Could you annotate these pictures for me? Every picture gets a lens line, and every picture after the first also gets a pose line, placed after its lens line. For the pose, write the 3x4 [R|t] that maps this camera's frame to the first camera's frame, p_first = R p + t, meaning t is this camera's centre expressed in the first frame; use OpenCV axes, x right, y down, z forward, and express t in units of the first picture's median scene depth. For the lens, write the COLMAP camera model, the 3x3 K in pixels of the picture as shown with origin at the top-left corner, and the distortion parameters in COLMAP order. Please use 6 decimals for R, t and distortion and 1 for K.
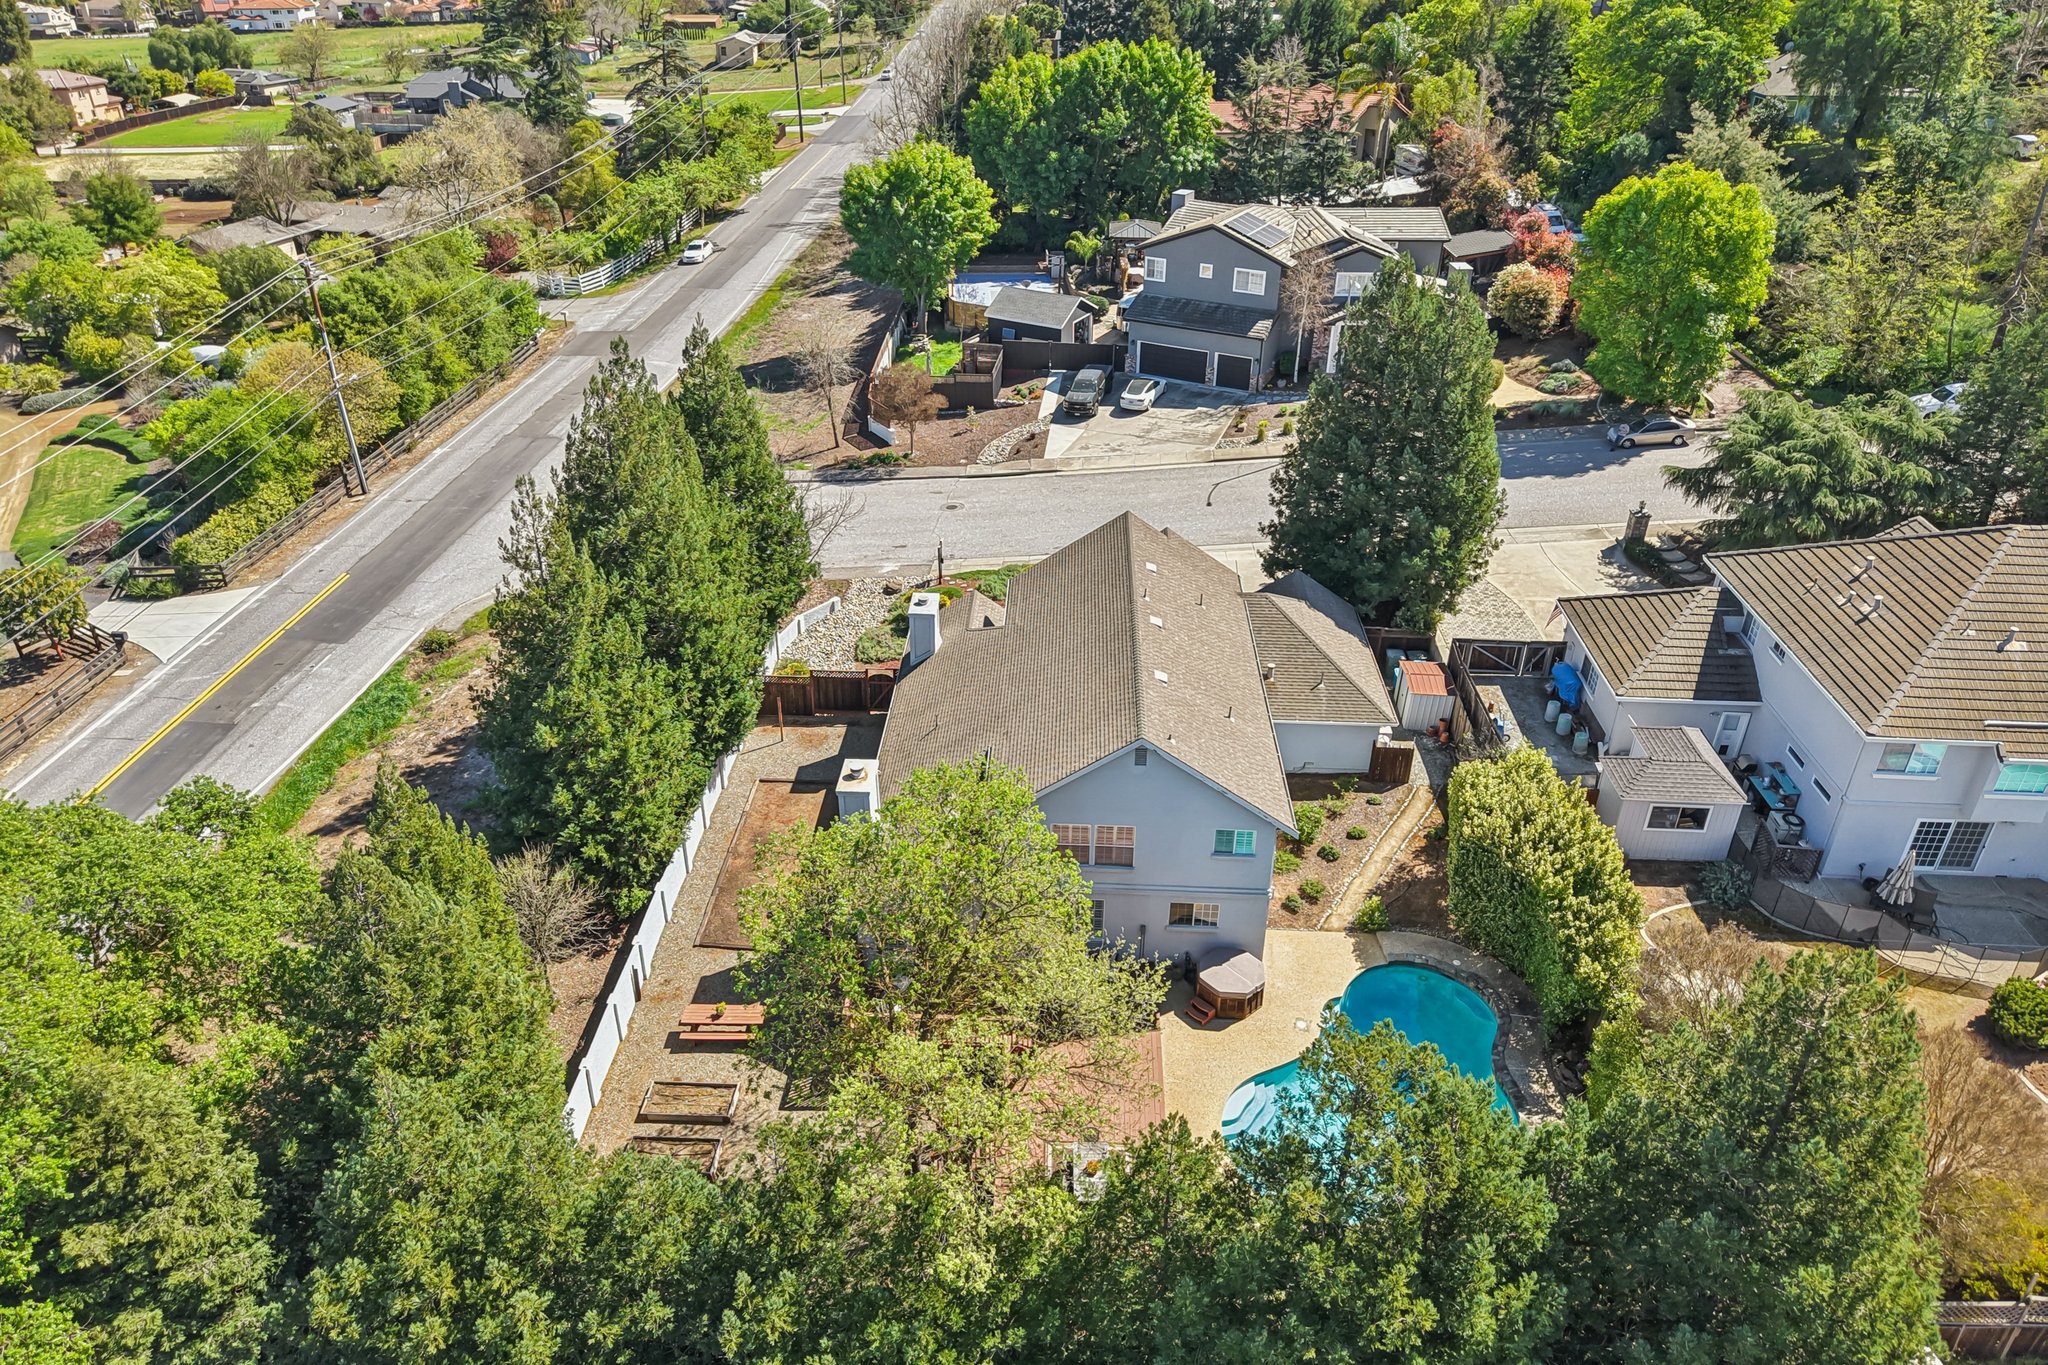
lens RADIAL K [[1377.9, 0, 1024.0], [0, 1377.9, 682.5], [0, 0, 1]] dist [0.023279, -0.036710]
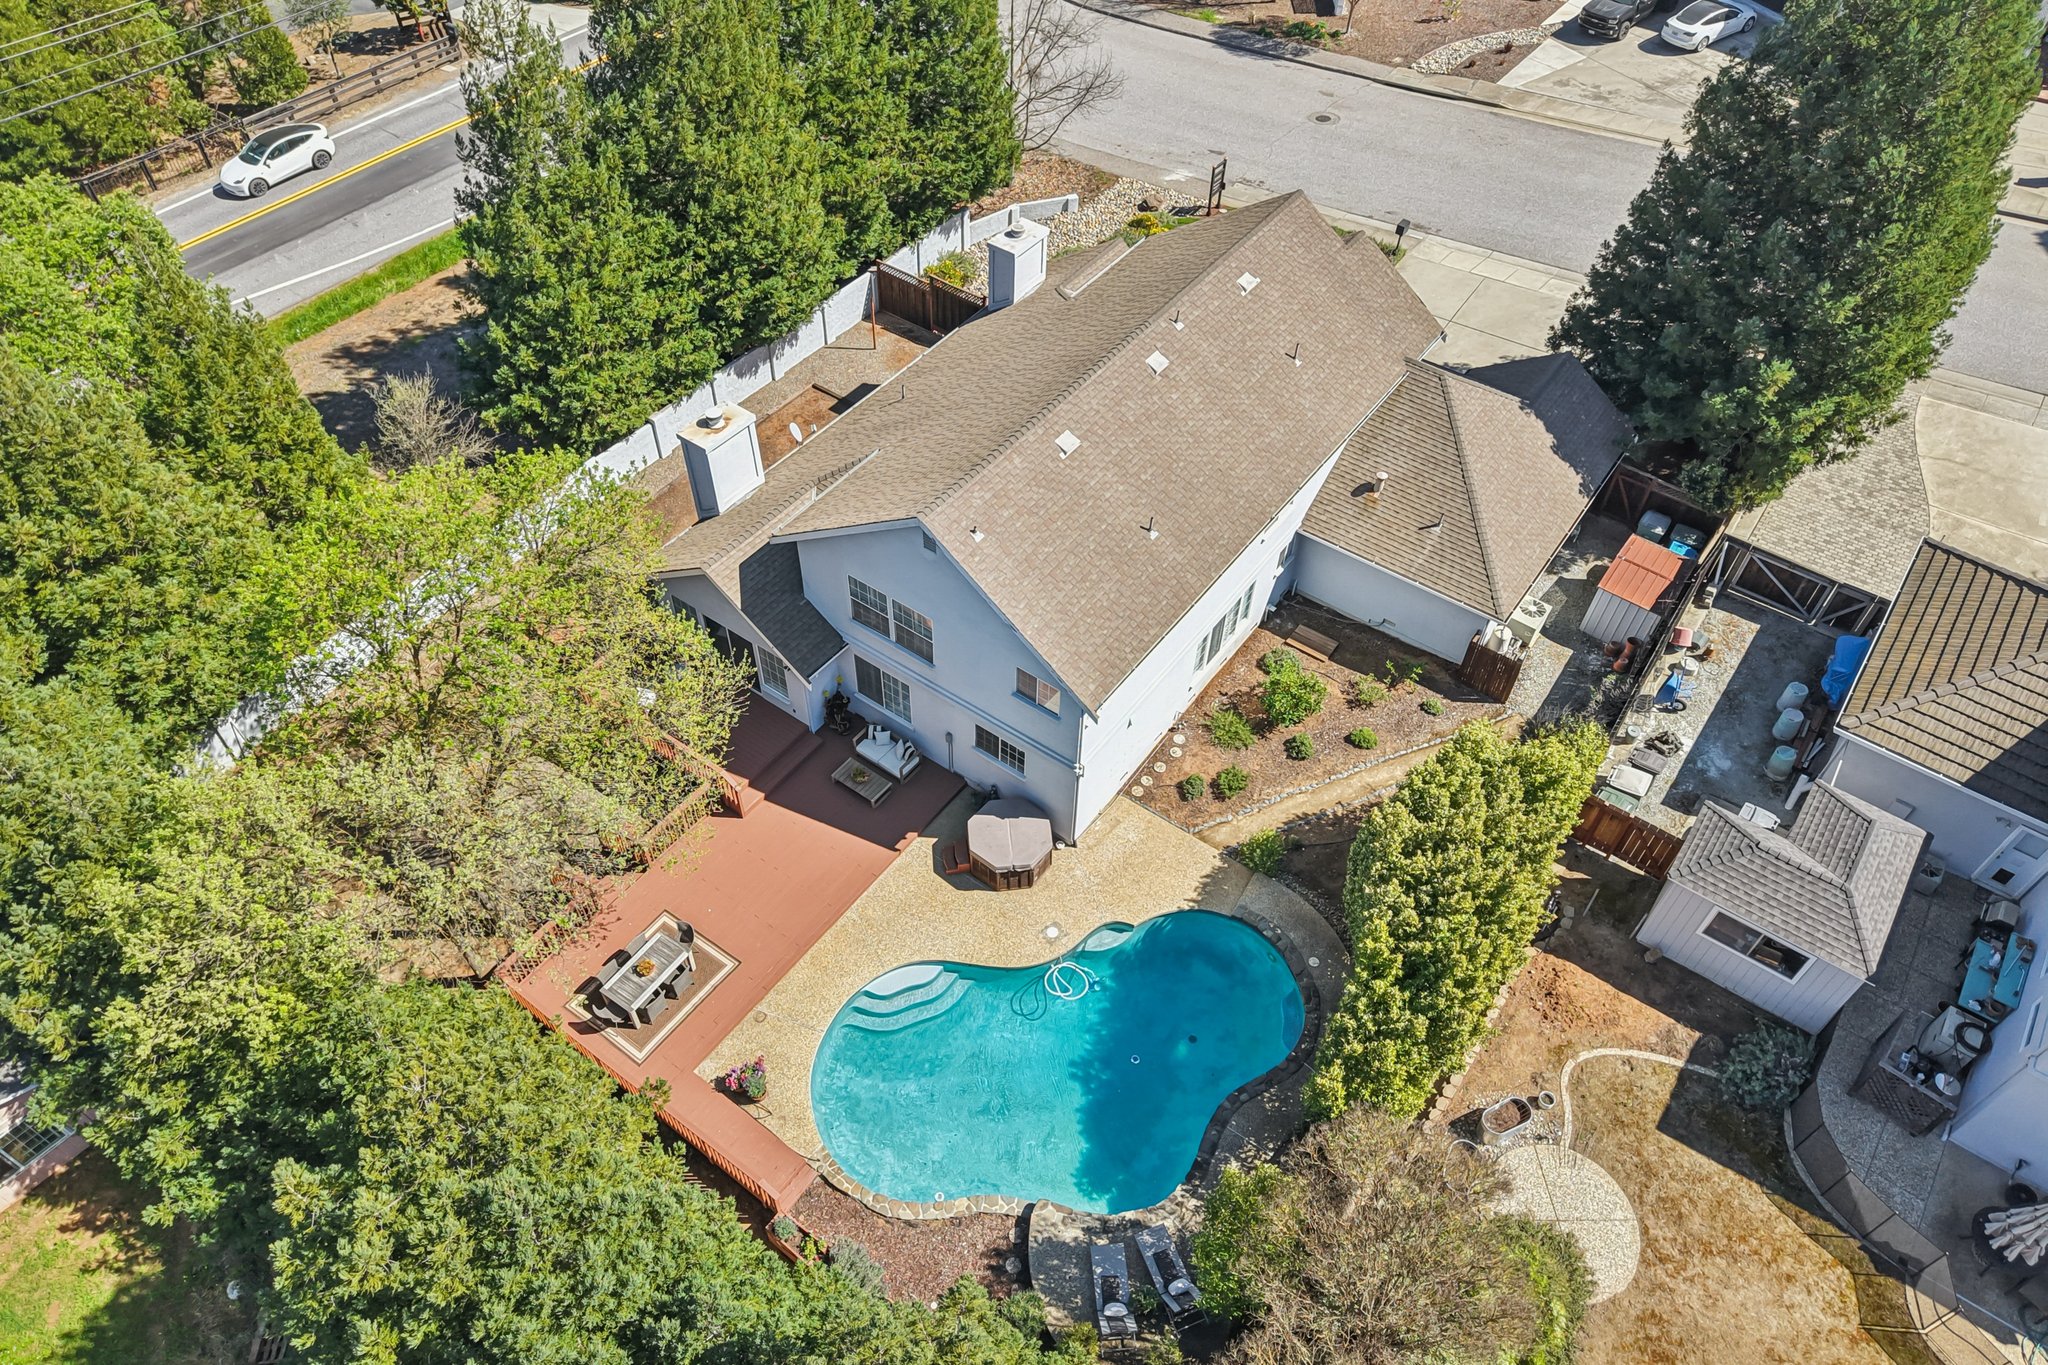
lens RADIAL K [[1377.9, 0, 1024.0], [0, 1377.9, 682.5], [0, 0, 1]] dist [0.023279, -0.036710]
pose [[0.831167, 0.418341, -0.366267, 0.298191], [-0.283531, 0.885534, 0.368021, -0.113602], [0.478300, -0.202039, 0.854640, 0.261548]]
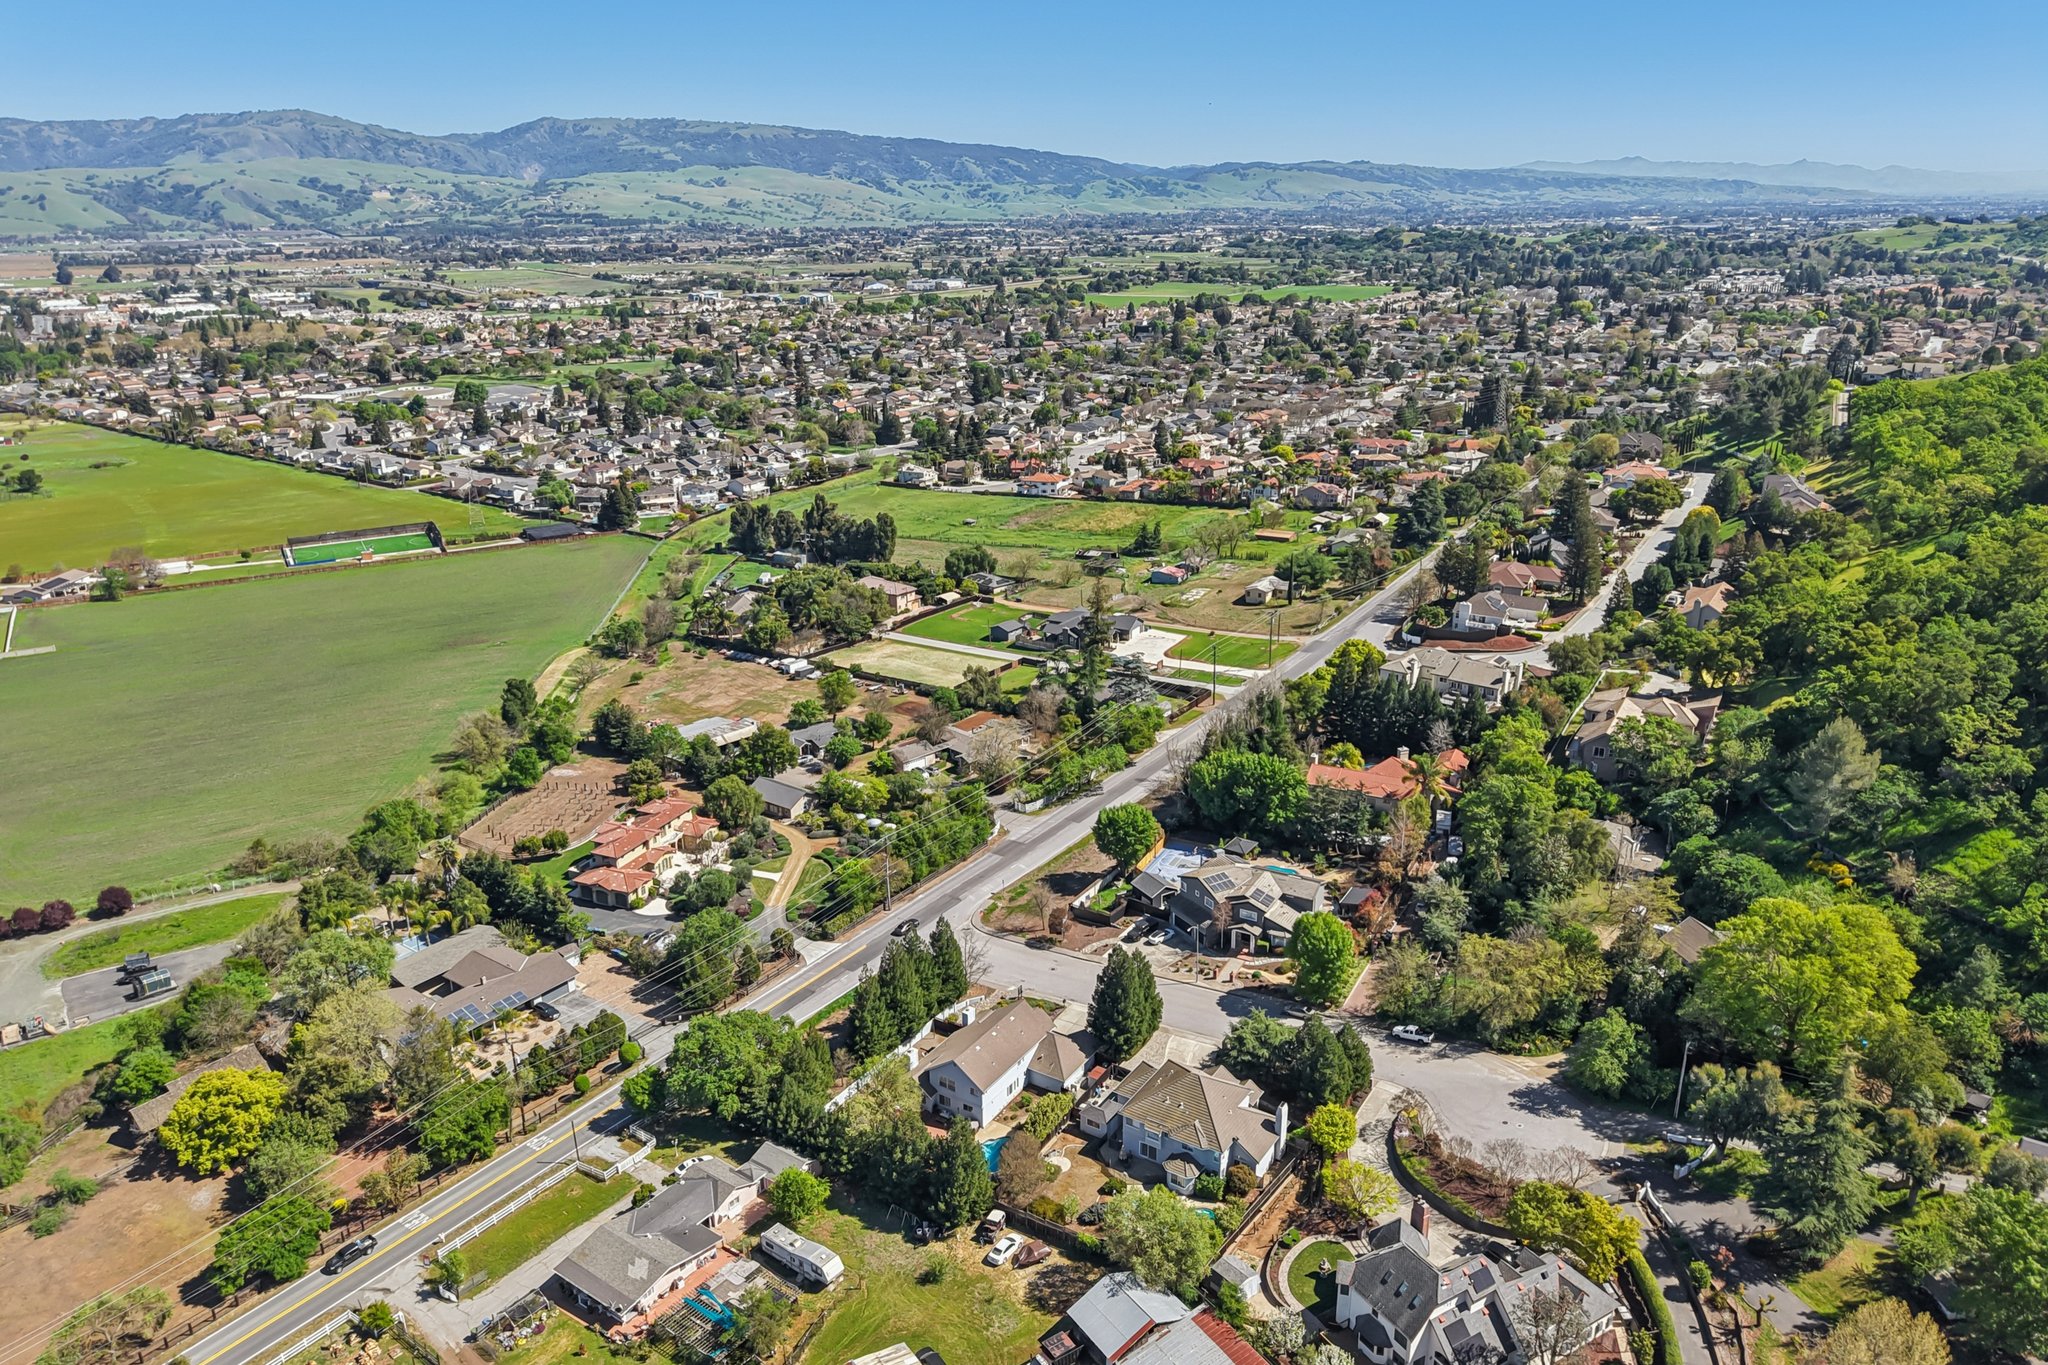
lens RADIAL K [[1377.9, 0, 1024.0], [0, 1377.9, 682.5], [0, 0, 1]] dist [0.023279, -0.036710]
pose [[0.859048, 0.147718, -0.490118, 1.560622], [-0.236236, 0.963806, -0.123575, -0.436592], [0.454125, 0.221940, 0.862852, -2.057469]]
